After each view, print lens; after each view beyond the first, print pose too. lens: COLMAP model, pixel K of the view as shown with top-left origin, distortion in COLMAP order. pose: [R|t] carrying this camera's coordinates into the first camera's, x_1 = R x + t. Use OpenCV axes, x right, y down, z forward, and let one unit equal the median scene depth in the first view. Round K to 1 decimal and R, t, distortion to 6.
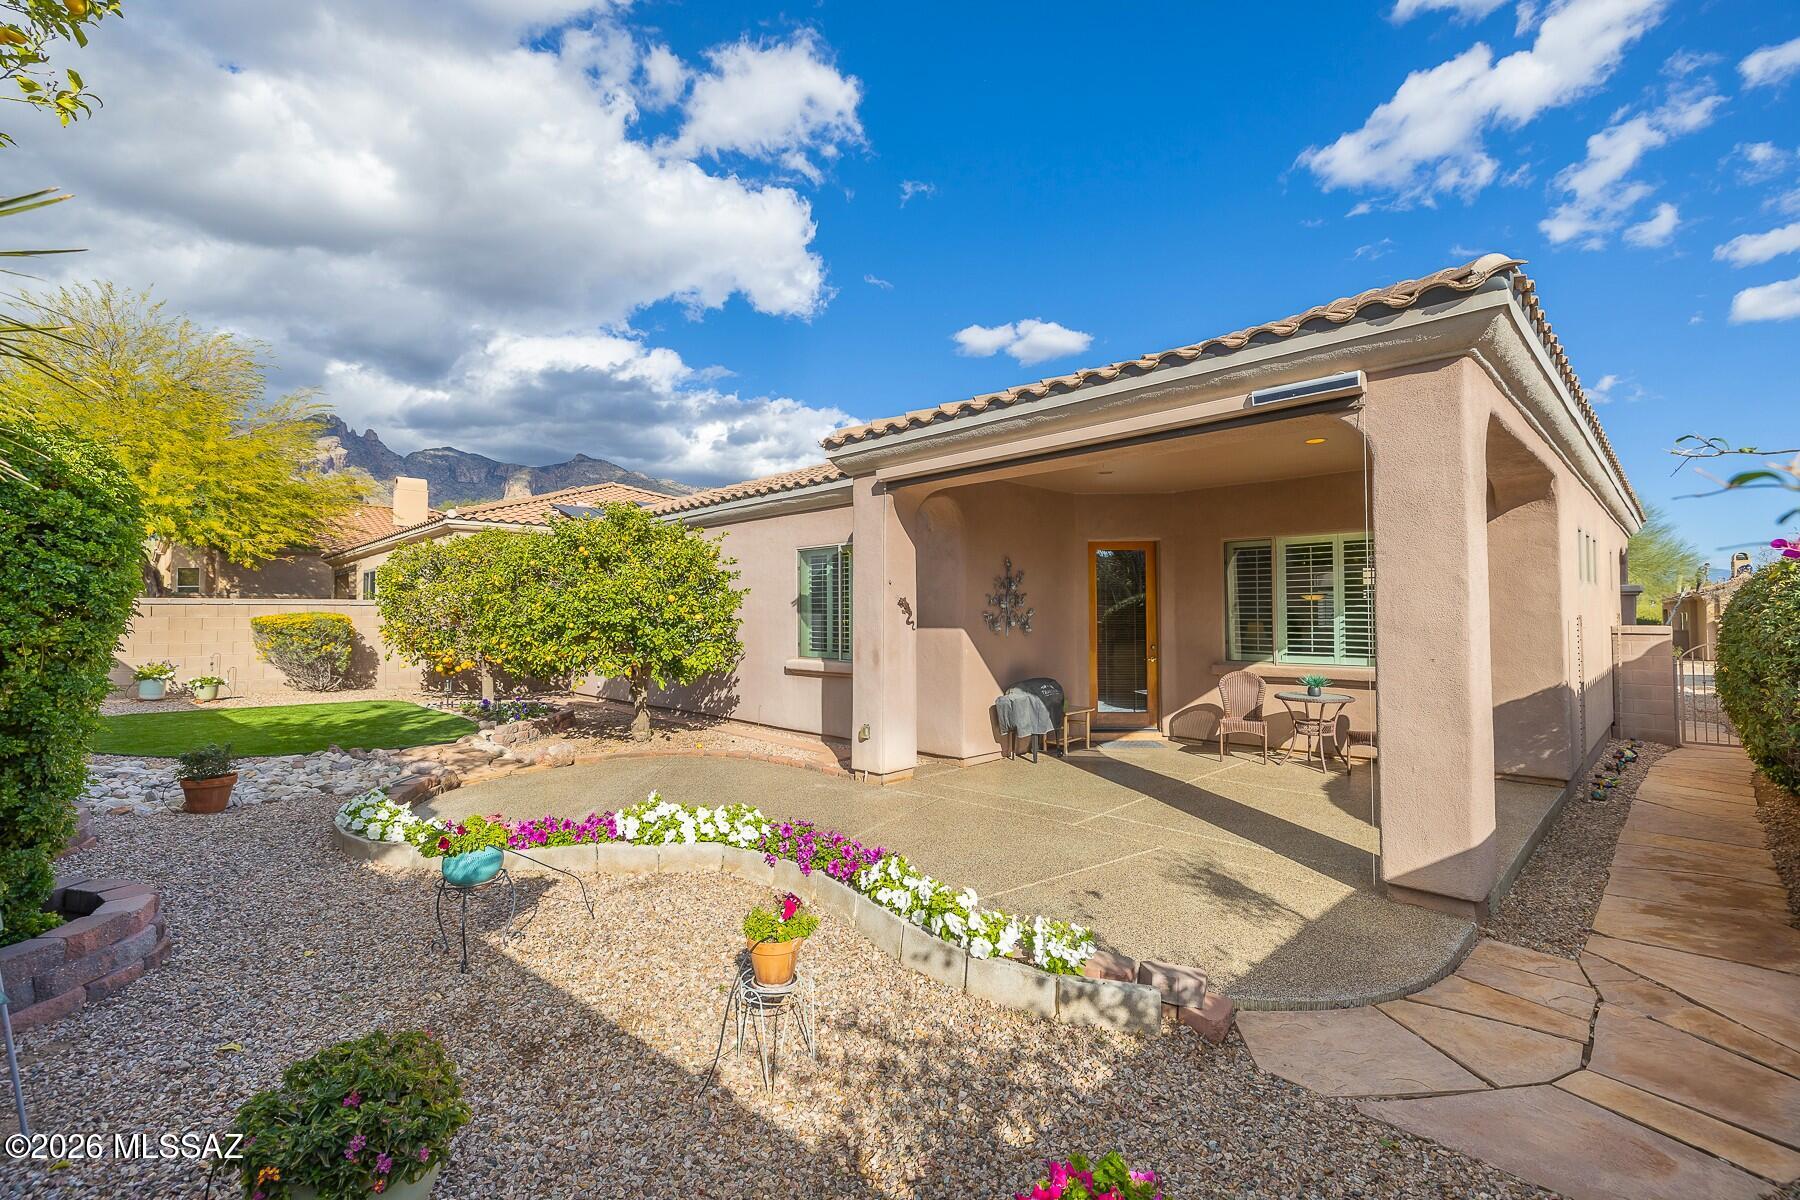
lens RADIAL K [[776.6, 0, 900.0], [0, 776.6, 600.0], [0, 0, 1]] dist [0.042499, -0.014424]
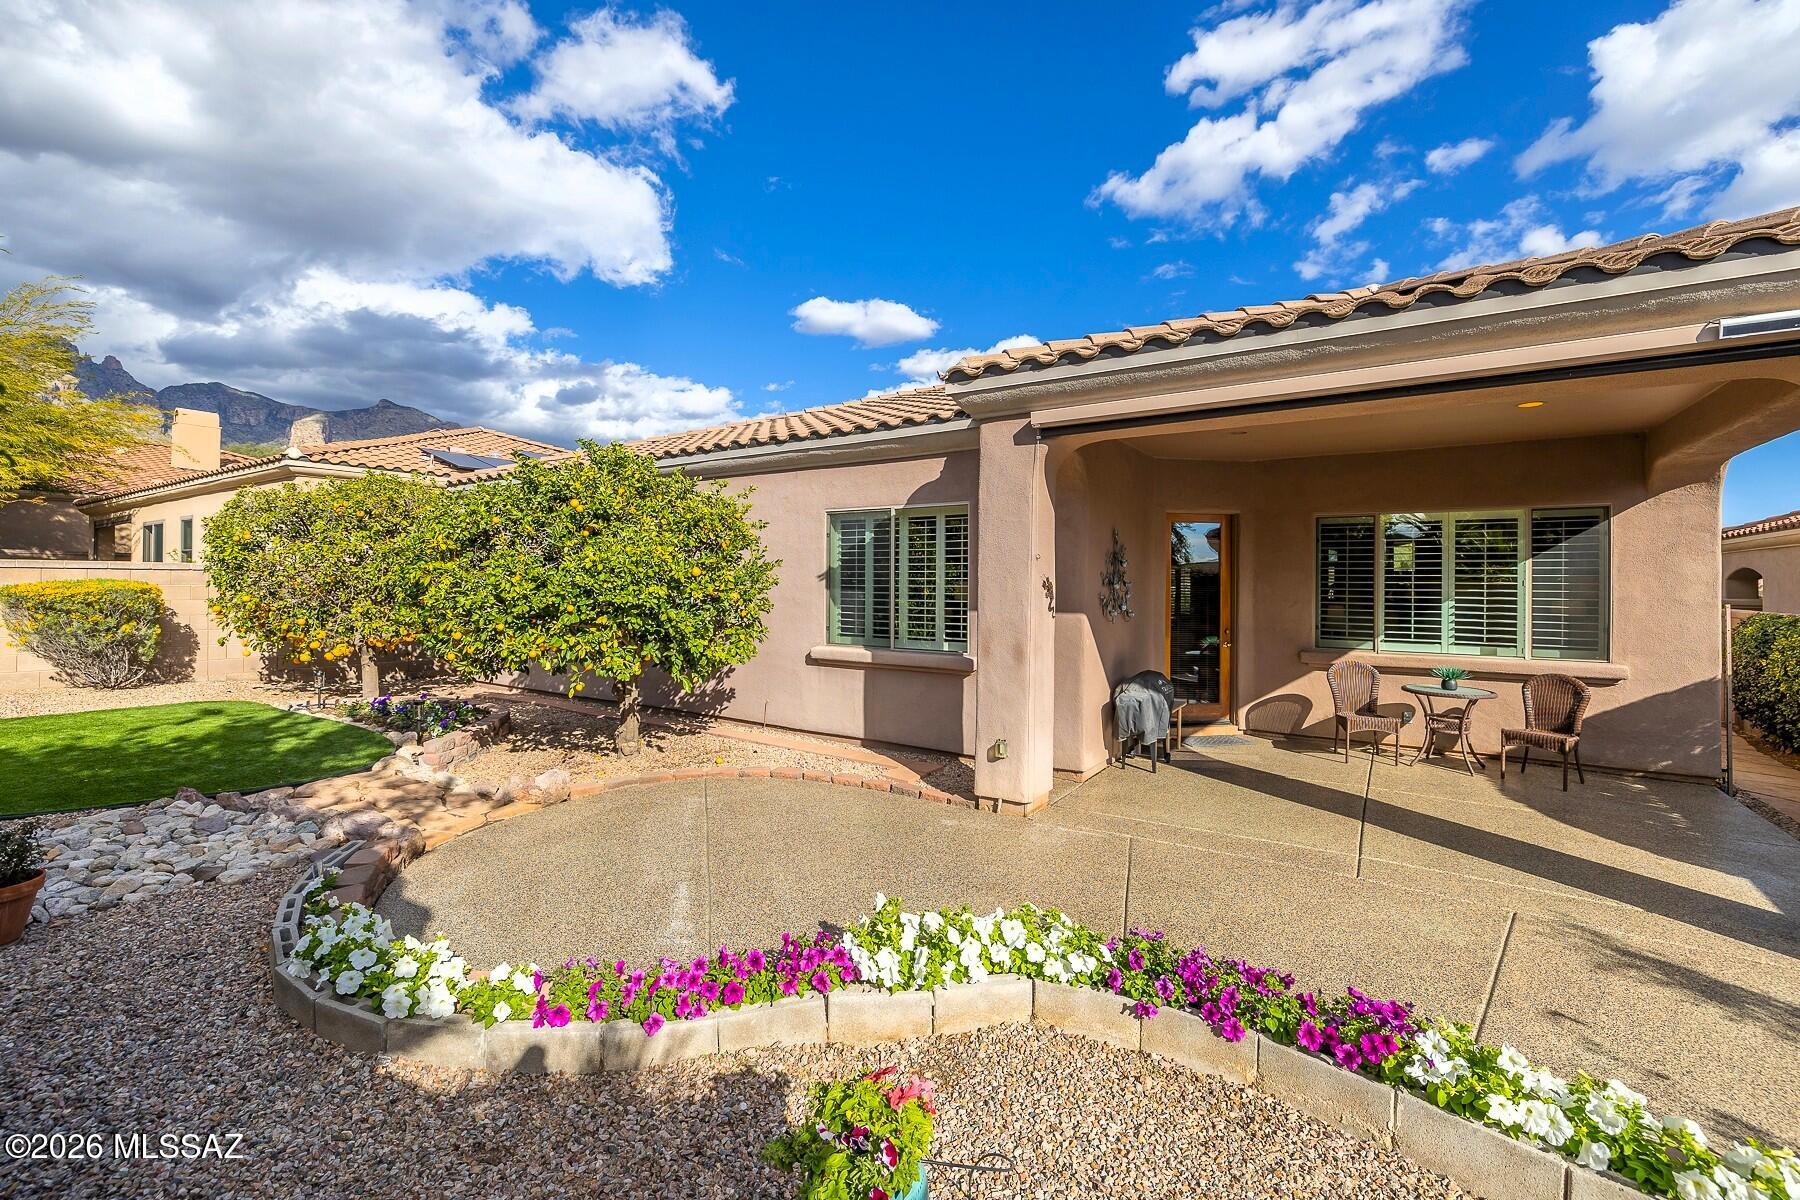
lens RADIAL K [[750.2, 0, 901.6], [0, 750.2, 568.4], [0, 0, 1]] dist [0.014855, -0.000028]
pose [[0.977521, 0.015510, 0.210267, -0.227343], [-0.015384, 0.999879, -0.002234, -0.005490], [-0.210277, -0.001051, 0.977641, 0.215636]]
